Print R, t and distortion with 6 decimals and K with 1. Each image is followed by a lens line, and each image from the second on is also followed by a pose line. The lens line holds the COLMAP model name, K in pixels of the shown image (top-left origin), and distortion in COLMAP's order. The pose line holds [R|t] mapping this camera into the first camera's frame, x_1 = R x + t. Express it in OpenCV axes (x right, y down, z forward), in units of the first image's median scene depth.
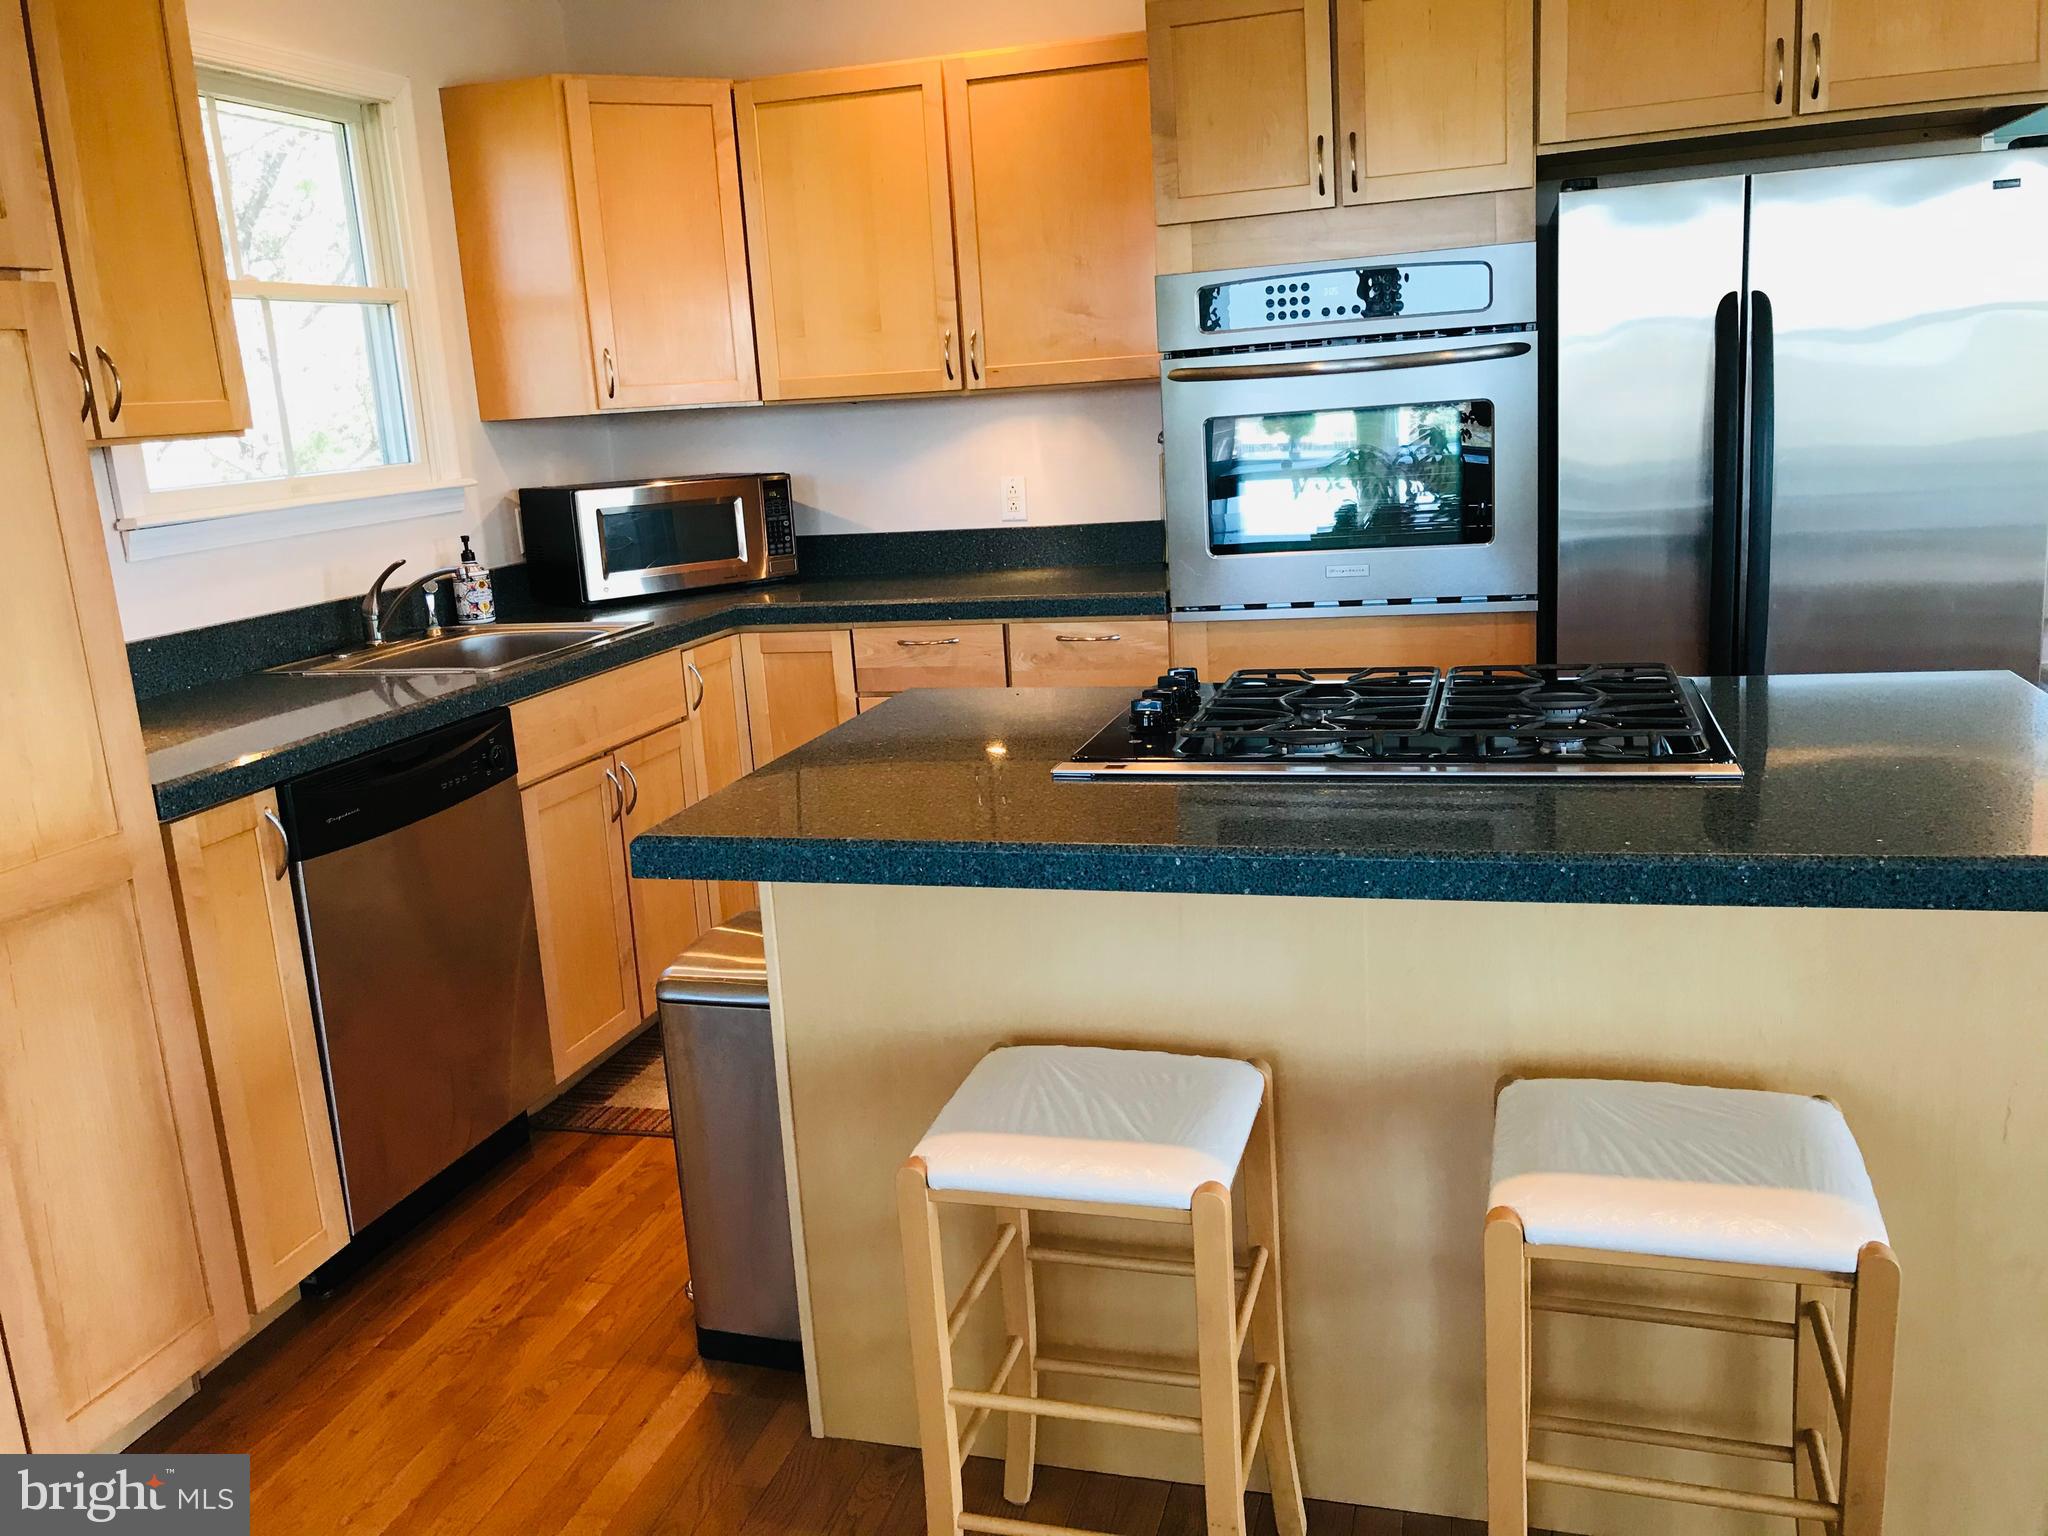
lens RADIAL K [[1697.1, 0, 1018.6], [0, 1697.1, 756.1], [0, 0, 1]] dist [0.067329, -0.090068]
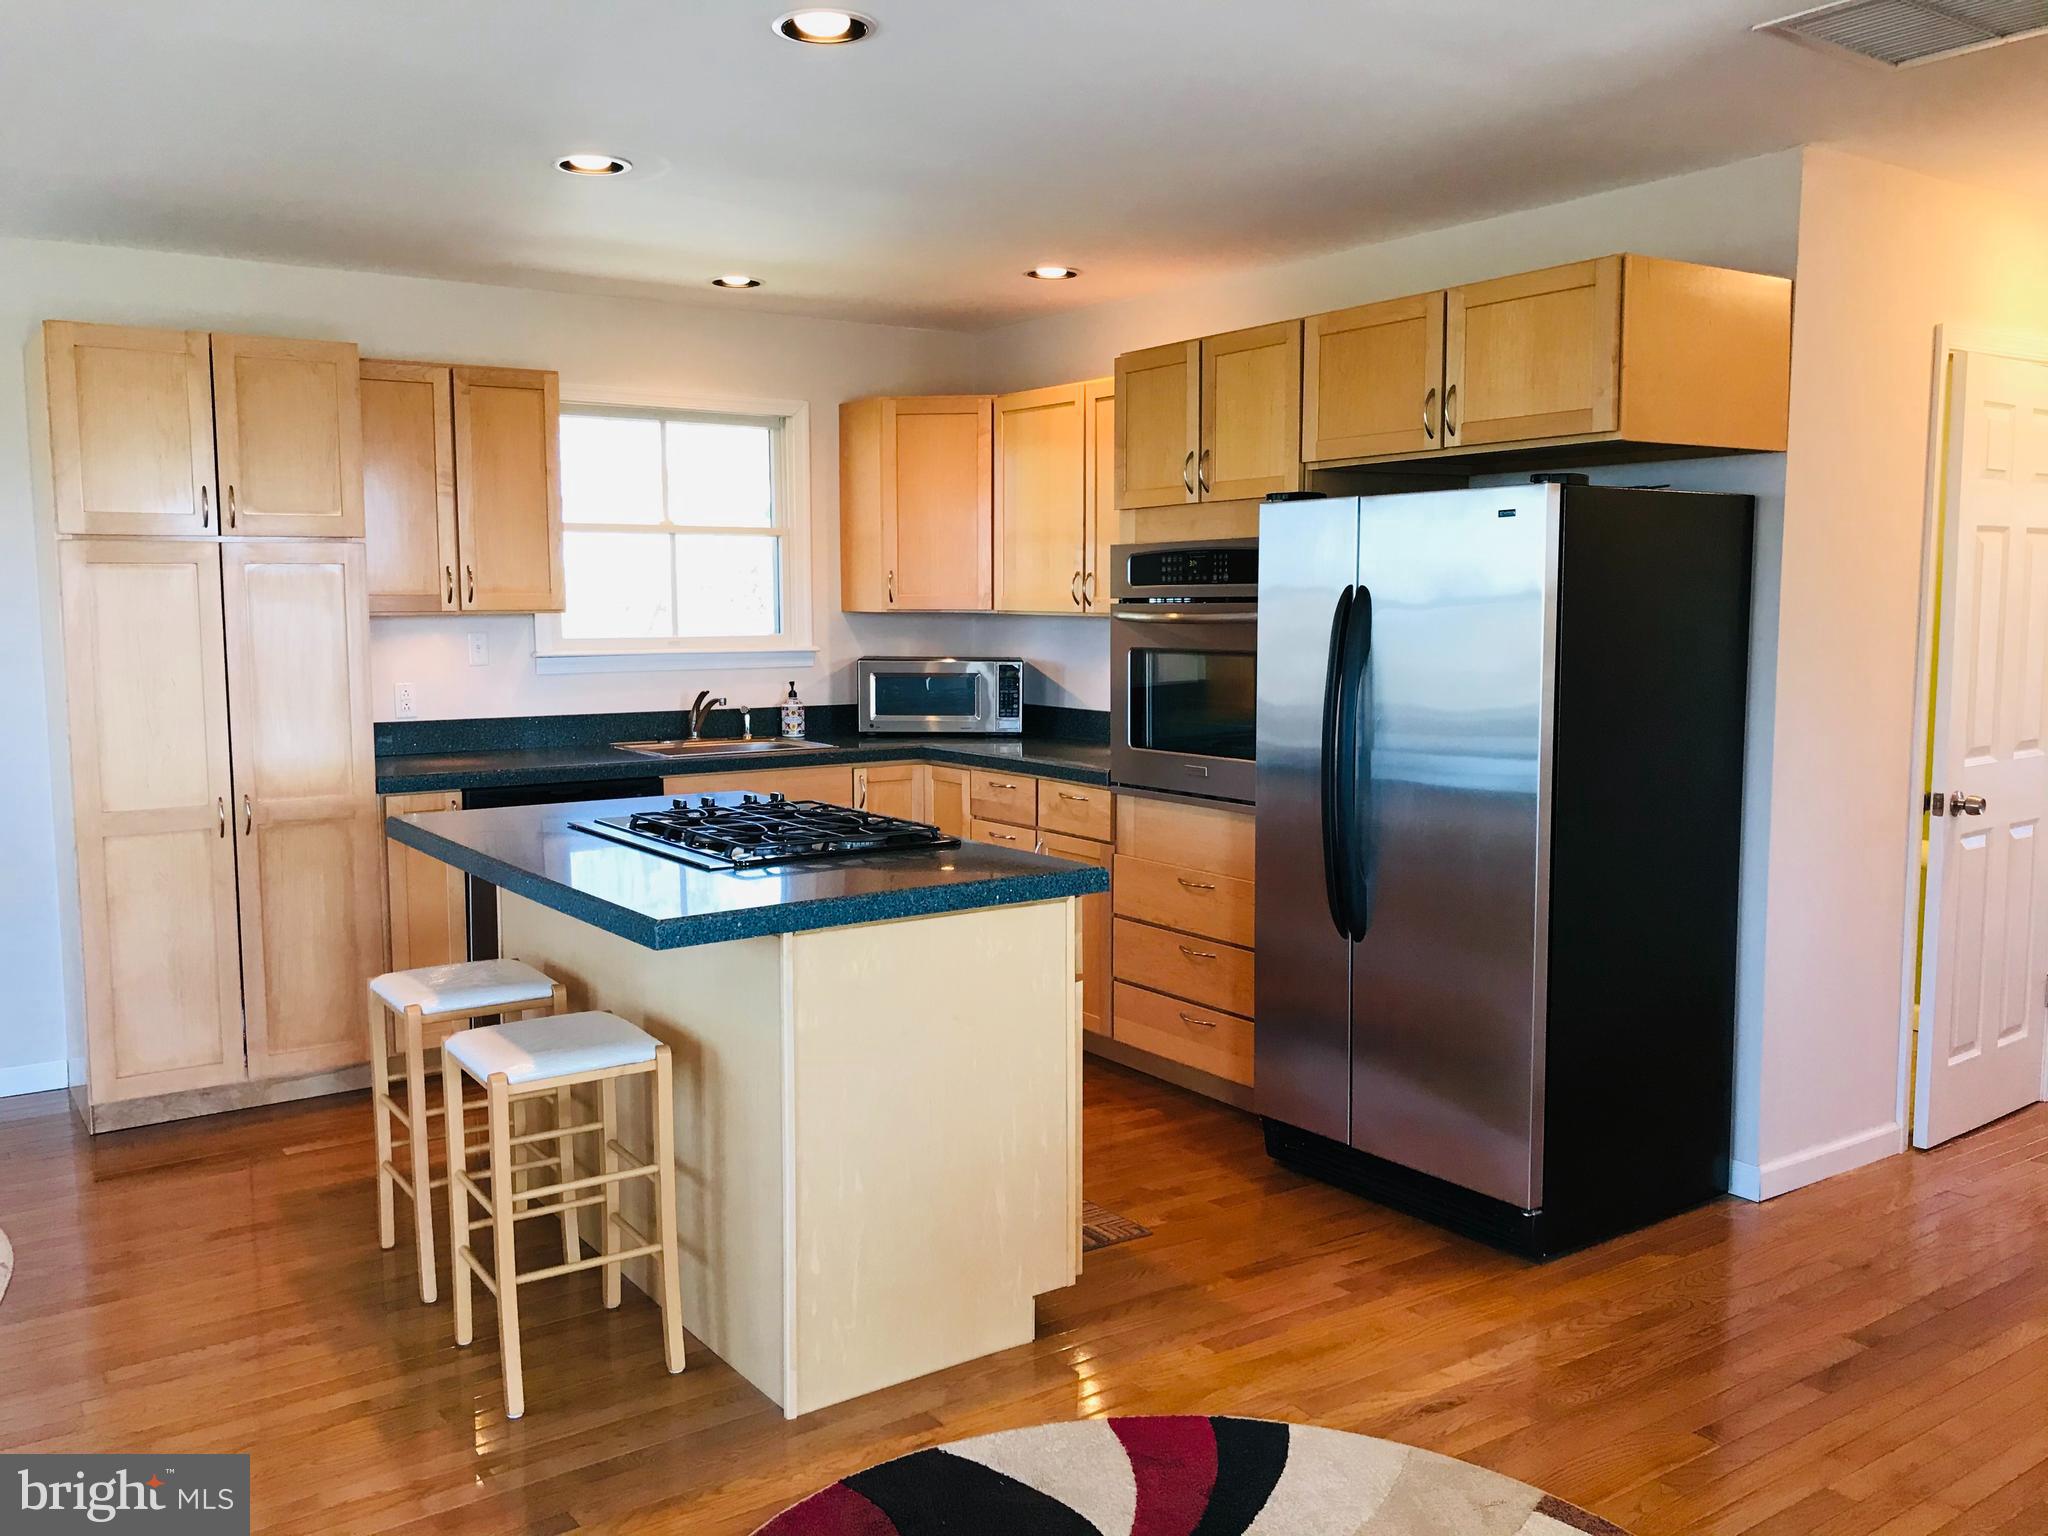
lens RADIAL K [[1697.1, 0, 1021.4], [0, 1697.1, 775.3], [0, 0, 1]] dist [0.067329, -0.090068]
pose [[0.782971, 0.129027, -0.608529, 0.840546], [-0.180118, 0.983370, -0.023246, -0.047084], [0.595410, 0.127808, 0.793191, -0.113039]]
